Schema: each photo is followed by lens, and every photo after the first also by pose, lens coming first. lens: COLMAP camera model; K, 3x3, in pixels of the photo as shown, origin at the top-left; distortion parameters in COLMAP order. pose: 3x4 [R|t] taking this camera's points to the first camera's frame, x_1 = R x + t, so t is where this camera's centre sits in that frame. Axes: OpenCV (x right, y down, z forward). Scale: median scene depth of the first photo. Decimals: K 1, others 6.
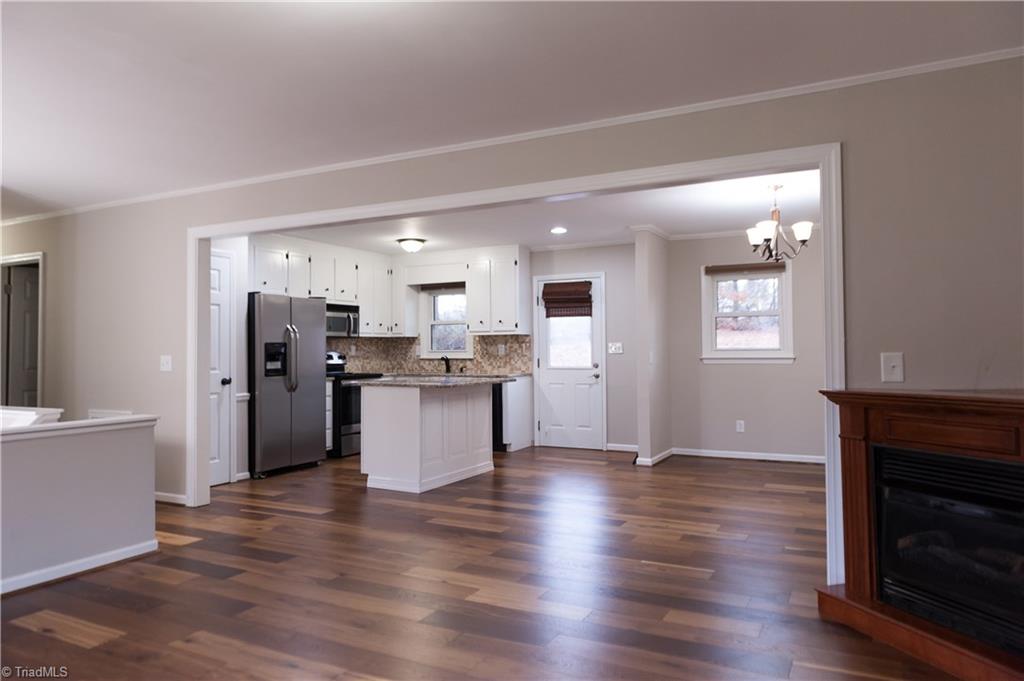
lens RADIAL K [[691.9, 0, 517.1], [0, 691.9, 340.7], [0, 0, 1]] dist [-0.028066, 0.003458]
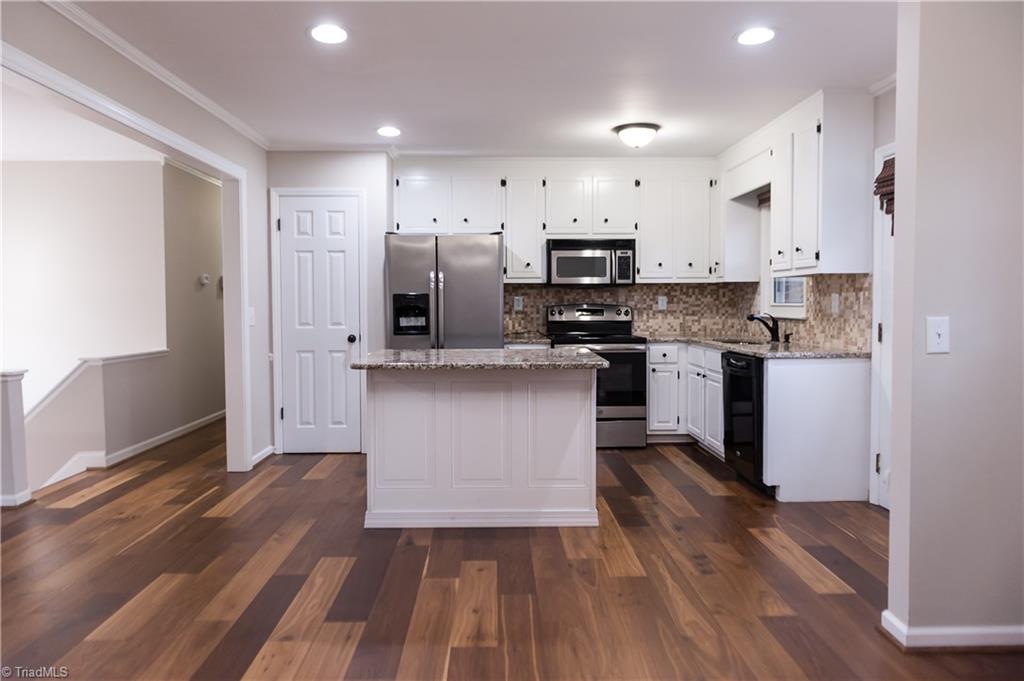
lens RADIAL K [[691.9, 0, 509.9], [0, 691.9, 337.0], [0, 0, 1]] dist [-0.028066, 0.003458]
pose [[0.477420, 0.051026, -0.877193, 0.343748], [0.010714, 0.997900, 0.063878, 0.002505], [0.878610, -0.039895, 0.475871, 0.589673]]
